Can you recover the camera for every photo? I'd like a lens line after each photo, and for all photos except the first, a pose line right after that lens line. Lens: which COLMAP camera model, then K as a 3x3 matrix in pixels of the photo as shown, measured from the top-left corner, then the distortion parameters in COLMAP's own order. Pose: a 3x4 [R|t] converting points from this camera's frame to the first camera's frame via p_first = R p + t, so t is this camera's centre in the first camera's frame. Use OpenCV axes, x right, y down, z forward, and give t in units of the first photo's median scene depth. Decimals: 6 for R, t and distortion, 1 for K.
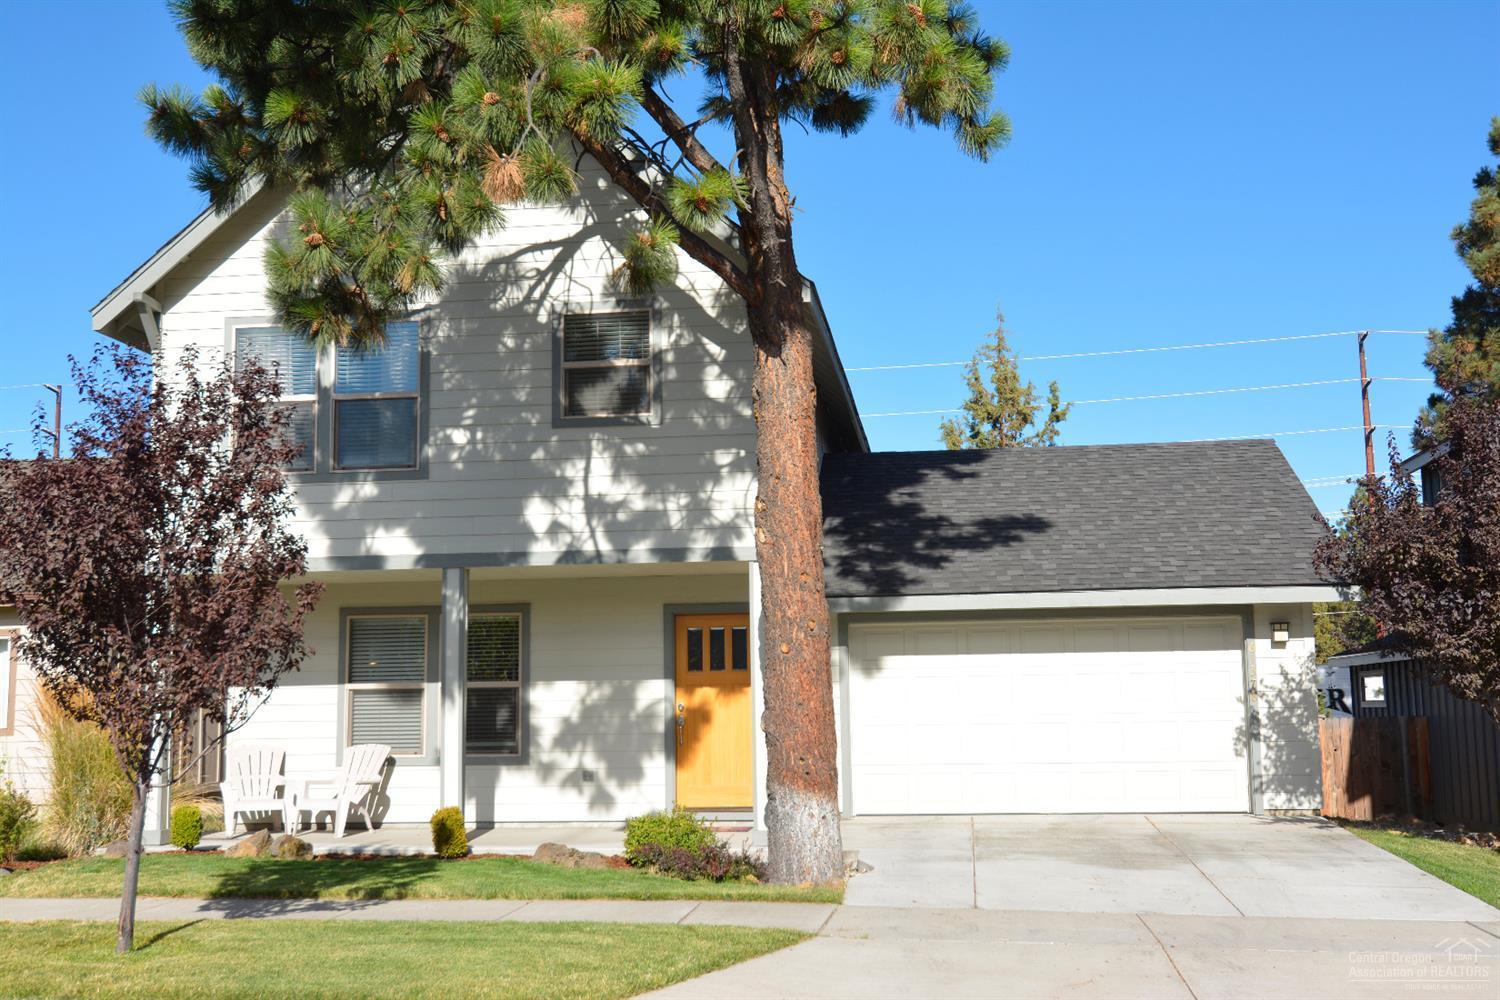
lens RADIAL K [[1691.4, 0, 750.0], [0, 1691.4, 499.9], [0, 0, 1]] dist [0.076361, 0.000000]
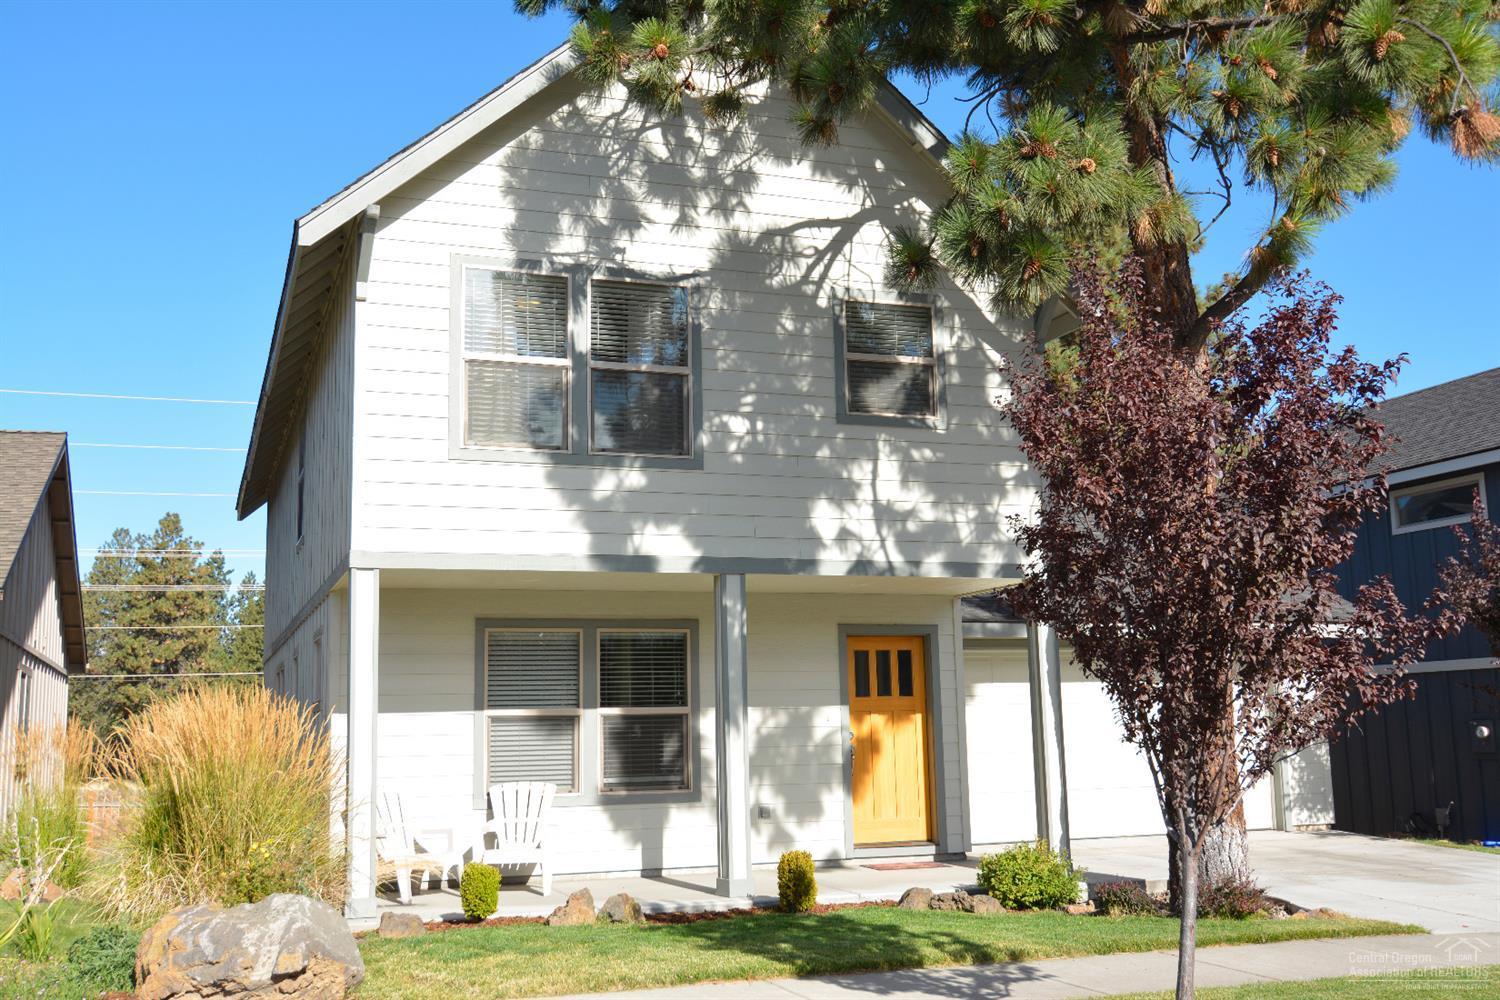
lens RADIAL K [[1569.2, 0, 750.0], [0, 1569.2, 497.1], [0, 0, 1]] dist [0.048318, 0.000000]
pose [[0.877170, 0.065780, 0.475653, -0.545803], [-0.049705, 0.997690, -0.046313, 0.036855], [-0.477601, 0.016982, 0.878413, 0.286424]]
